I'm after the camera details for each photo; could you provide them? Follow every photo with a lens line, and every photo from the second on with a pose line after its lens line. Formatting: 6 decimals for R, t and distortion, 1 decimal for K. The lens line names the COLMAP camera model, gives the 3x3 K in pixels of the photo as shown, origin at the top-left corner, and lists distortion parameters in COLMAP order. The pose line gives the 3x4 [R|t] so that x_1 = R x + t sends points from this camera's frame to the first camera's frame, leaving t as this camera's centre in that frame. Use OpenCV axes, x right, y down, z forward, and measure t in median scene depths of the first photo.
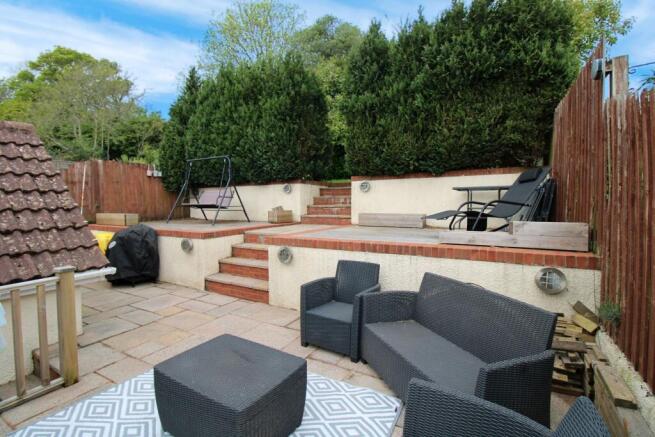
lens RADIAL K [[302.8, 0, 330.2], [0, 302.8, 220.2], [0, 0, 1]] dist [-0.018679, -0.000995]
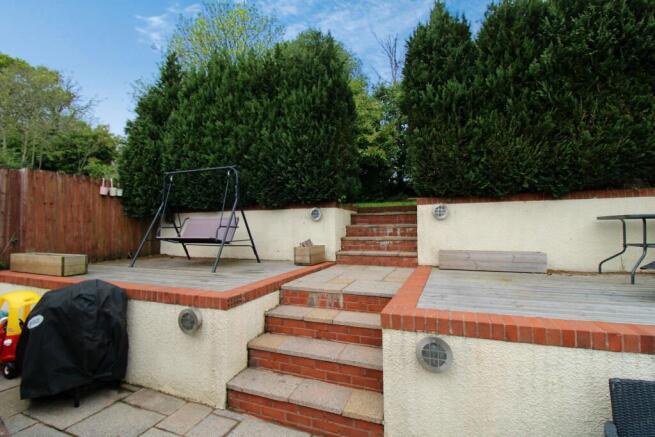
lens RADIAL K [[302.8, 0, 326.8], [0, 302.8, 217.9], [0, 0, 1]] dist [-0.018679, -0.000995]
pose [[0.990653, 0.000812, 0.136401, -0.222575], [0.011085, 0.996196, -0.086437, -0.036165], [-0.135952, 0.087141, 0.986876, 0.306998]]
